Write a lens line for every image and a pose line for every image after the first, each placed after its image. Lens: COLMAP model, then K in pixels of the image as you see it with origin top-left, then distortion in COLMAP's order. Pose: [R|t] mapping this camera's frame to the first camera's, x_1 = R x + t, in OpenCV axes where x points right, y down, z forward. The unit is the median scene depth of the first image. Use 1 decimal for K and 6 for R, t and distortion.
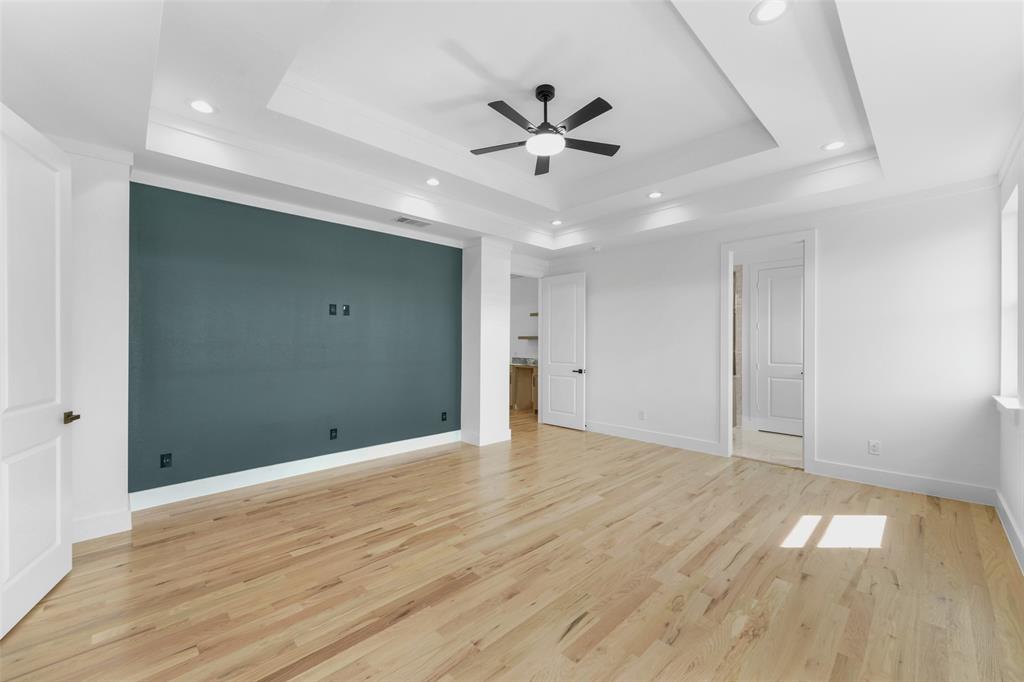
lens RADIAL K [[405.3, 0, 507.4], [0, 405.3, 342.9], [0, 0, 1]] dist [0.007264, -0.001023]
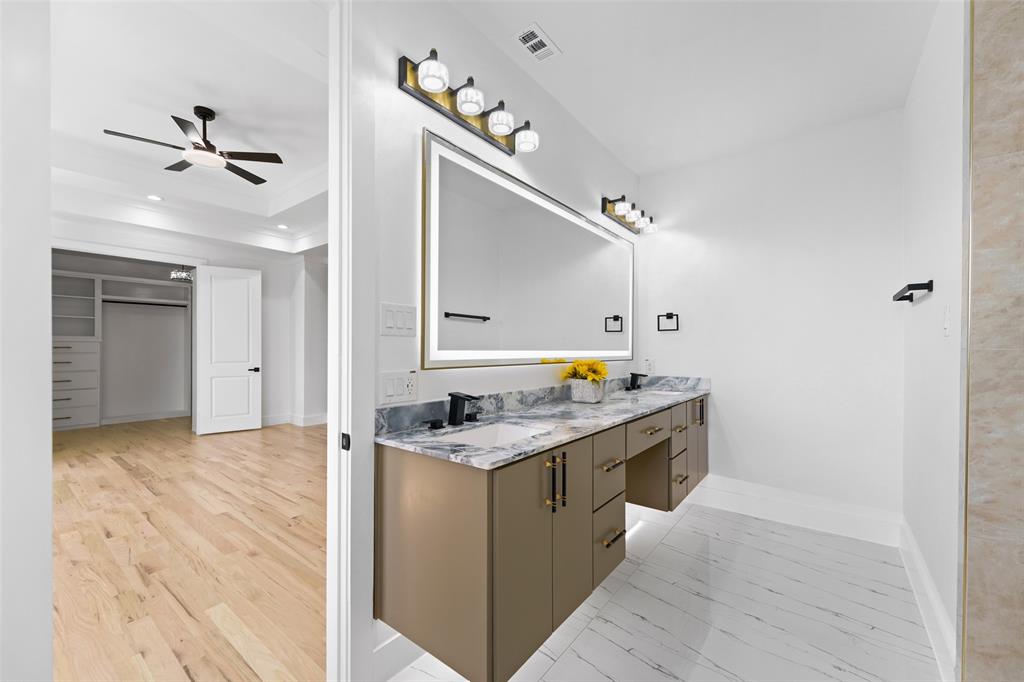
lens RADIAL K [[405.3, 0, 508.1], [0, 405.3, 345.6], [0, 0, 1]] dist [0.007264, -0.001023]
pose [[0.146885, -0.005159, -0.989140, 1.179310], [-0.003233, 0.999979, -0.005695, 0.020816], [0.989148, 0.004034, 0.146866, 1.465742]]
